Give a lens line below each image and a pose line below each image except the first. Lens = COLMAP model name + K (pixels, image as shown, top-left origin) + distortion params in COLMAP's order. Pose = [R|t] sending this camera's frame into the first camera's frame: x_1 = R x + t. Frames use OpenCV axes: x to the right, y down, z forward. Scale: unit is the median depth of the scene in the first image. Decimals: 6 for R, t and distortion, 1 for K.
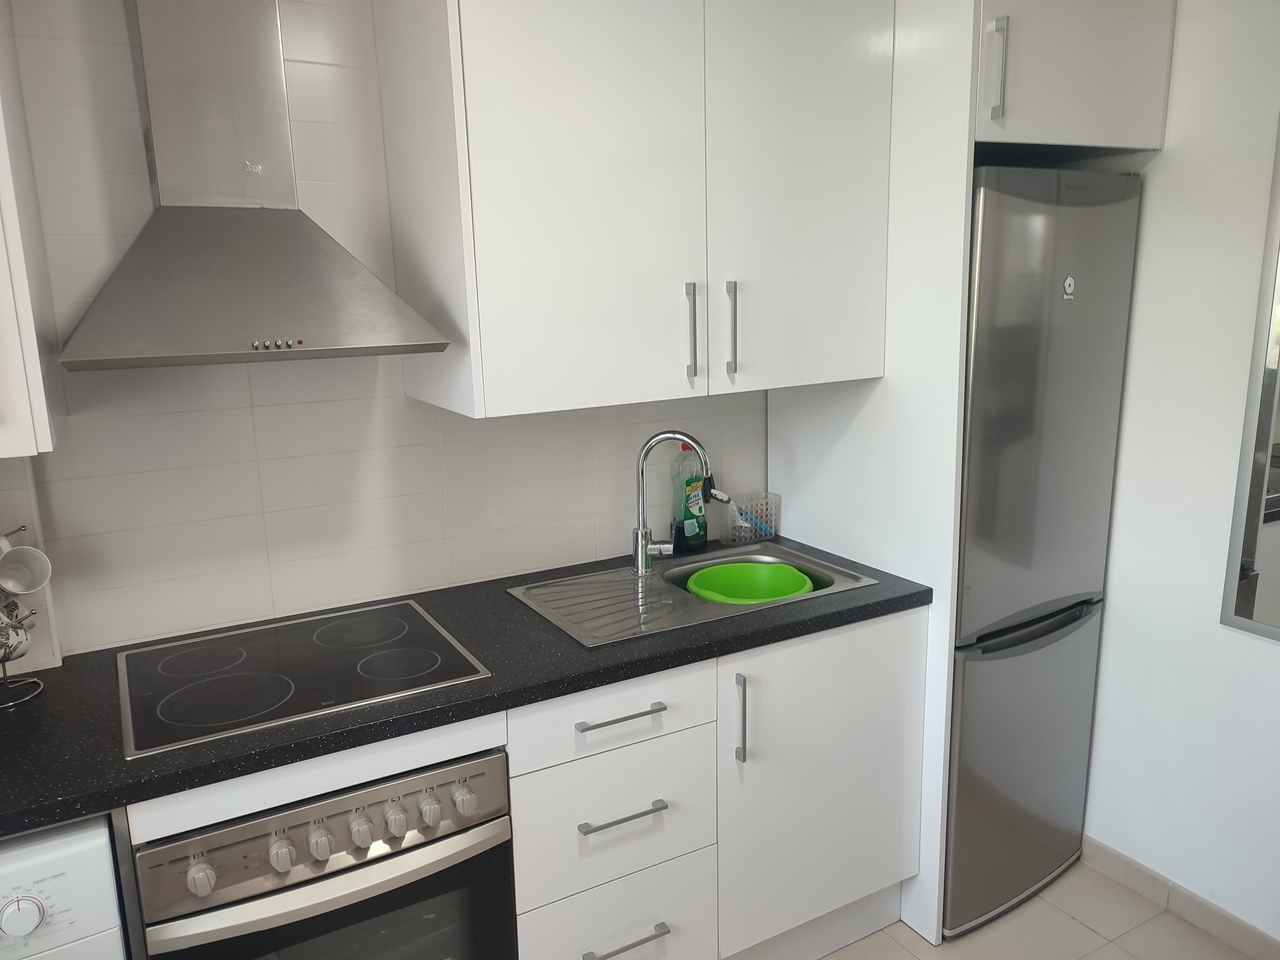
lens RADIAL K [[934.4, 0, 639.0], [0, 934.4, 480.9], [0, 0, 1]] dist [0.016023, -0.006508]
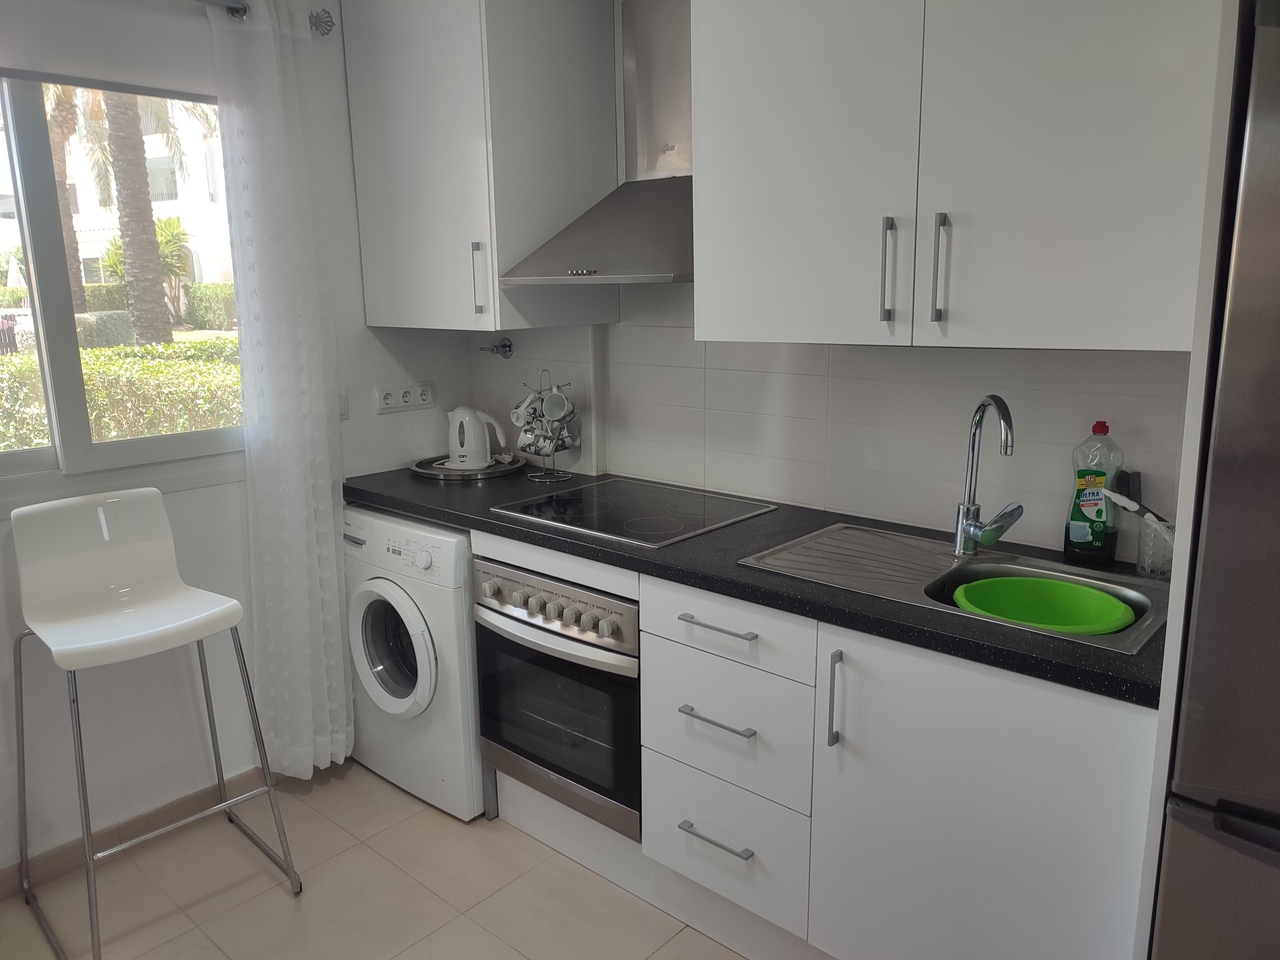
lens RADIAL K [[934.4, 0, 639.0], [0, 934.4, 480.9], [0, 0, 1]] dist [0.016023, -0.006508]
pose [[0.313337, 0.209306, -0.926289, 0.840072], [-0.186344, 0.969997, 0.156148, -0.057947], [0.931180, 0.123681, 0.342939, 0.479161]]
